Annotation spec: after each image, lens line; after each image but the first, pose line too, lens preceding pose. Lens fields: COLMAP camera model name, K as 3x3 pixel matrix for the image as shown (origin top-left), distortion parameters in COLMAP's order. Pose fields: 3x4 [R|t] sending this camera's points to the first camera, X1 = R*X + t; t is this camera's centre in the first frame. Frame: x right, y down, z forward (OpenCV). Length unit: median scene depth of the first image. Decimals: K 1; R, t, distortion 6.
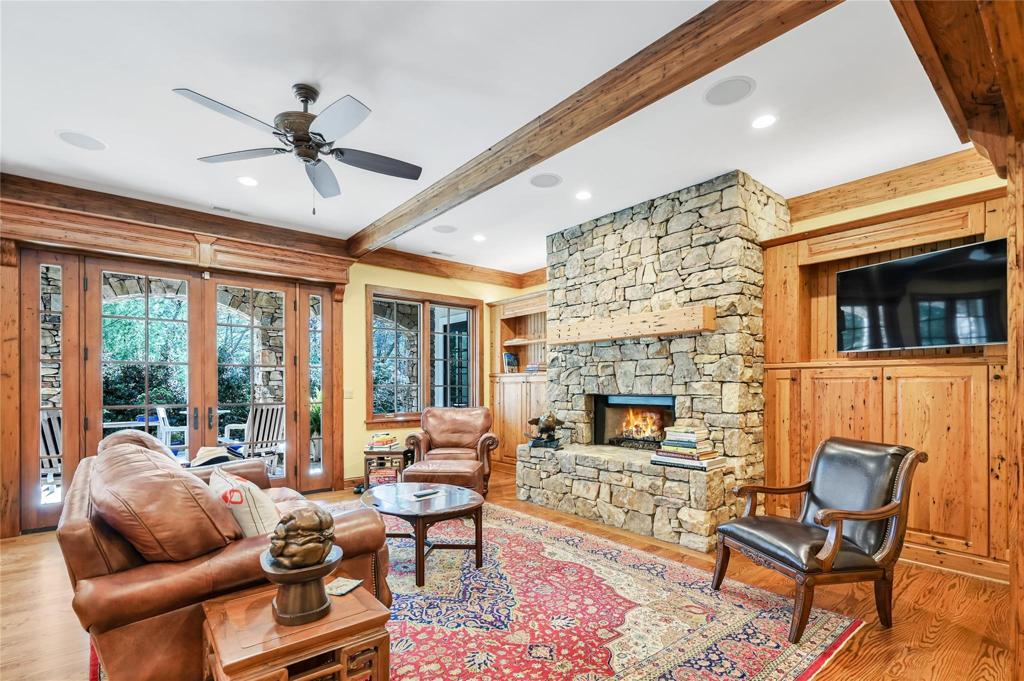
lens RADIAL K [[475.8, 0, 508.0], [0, 475.8, 387.7], [0, 0, 1]] dist [-0.002868, -0.000415]
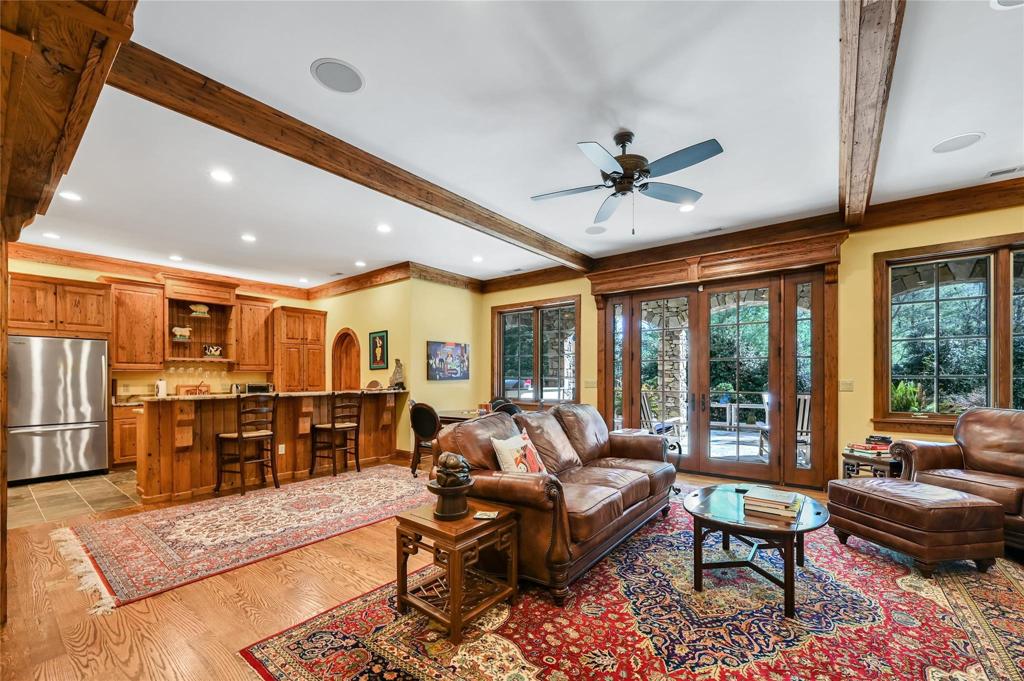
lens RADIAL K [[411.9, 0, 514.8], [0, 411.9, 378.9], [0, 0, 1]] dist [-0.002955, -0.000081]
pose [[0.219433, 0.005708, -0.975611, 0.289474], [-0.001169, 0.999984, 0.005587, -0.003449], [0.975627, -0.000085, 0.219436, 0.258655]]
